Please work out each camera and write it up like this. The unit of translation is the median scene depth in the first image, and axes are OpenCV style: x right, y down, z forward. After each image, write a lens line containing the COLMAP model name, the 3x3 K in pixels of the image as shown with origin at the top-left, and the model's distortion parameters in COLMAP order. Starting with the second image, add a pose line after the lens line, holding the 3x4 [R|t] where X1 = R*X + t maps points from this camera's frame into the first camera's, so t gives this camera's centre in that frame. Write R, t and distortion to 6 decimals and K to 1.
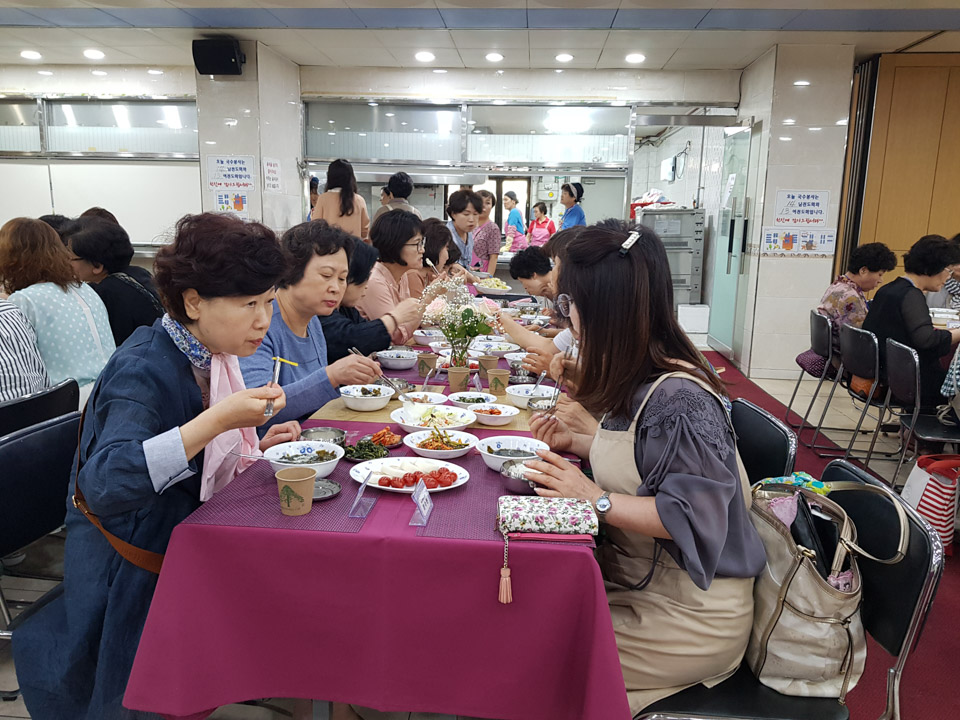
lens RADIAL K [[746.3, 0, 473.3], [0, 746.3, 354.5], [0, 0, 1]] dist [0.040025, -0.062789]
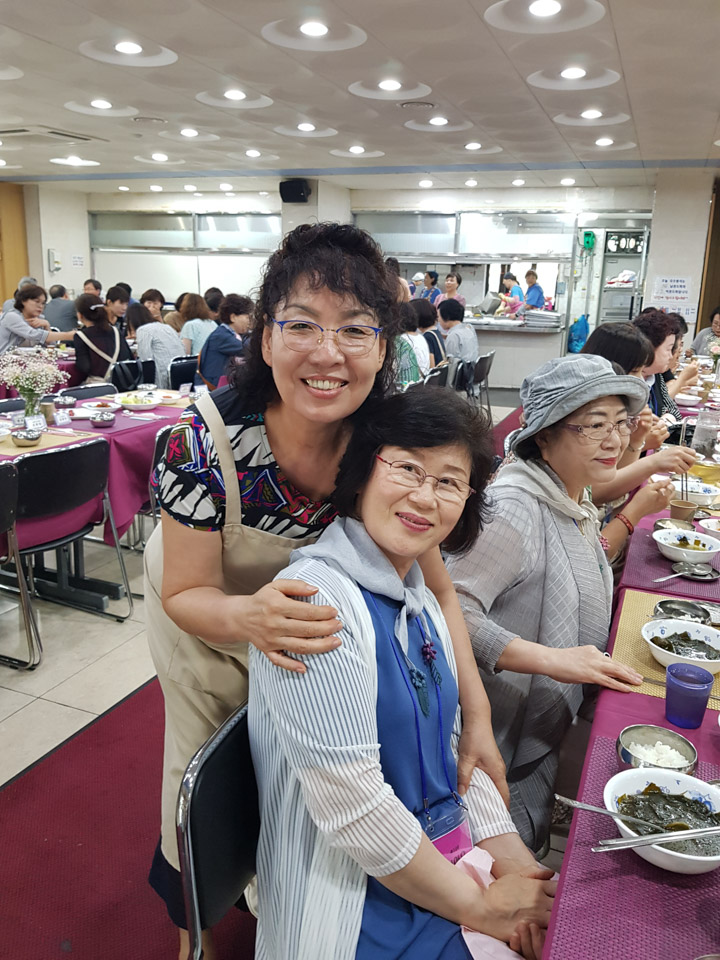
lens RADIAL K [[746.3, 0, 364.1], [0, 746.3, 480.8], [0, 0, 1]] dist [0.040025, -0.062789]
pose [[0.958146, 0.078049, -0.275436, 0.277949], [-0.058275, 0.995148, 0.079270, 0.081361], [0.280287, -0.059901, 0.958046, -0.508453]]
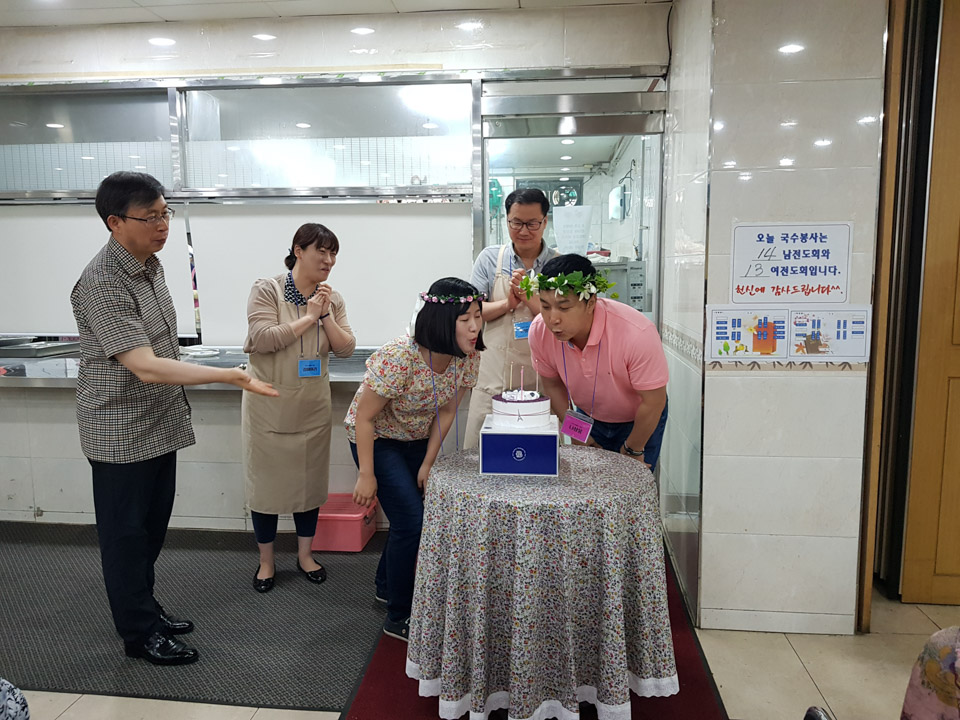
lens RADIAL K [[746.3, 0, 479.0], [0, 746.3, 359.9], [0, 0, 1]] dist [0.040025, -0.062789]
pose [[0.999466, -0.025932, -0.019861, 0.240232], [0.024773, 0.998095, -0.056501, -0.107930], [0.021288, 0.055979, 0.998205, 0.511889]]
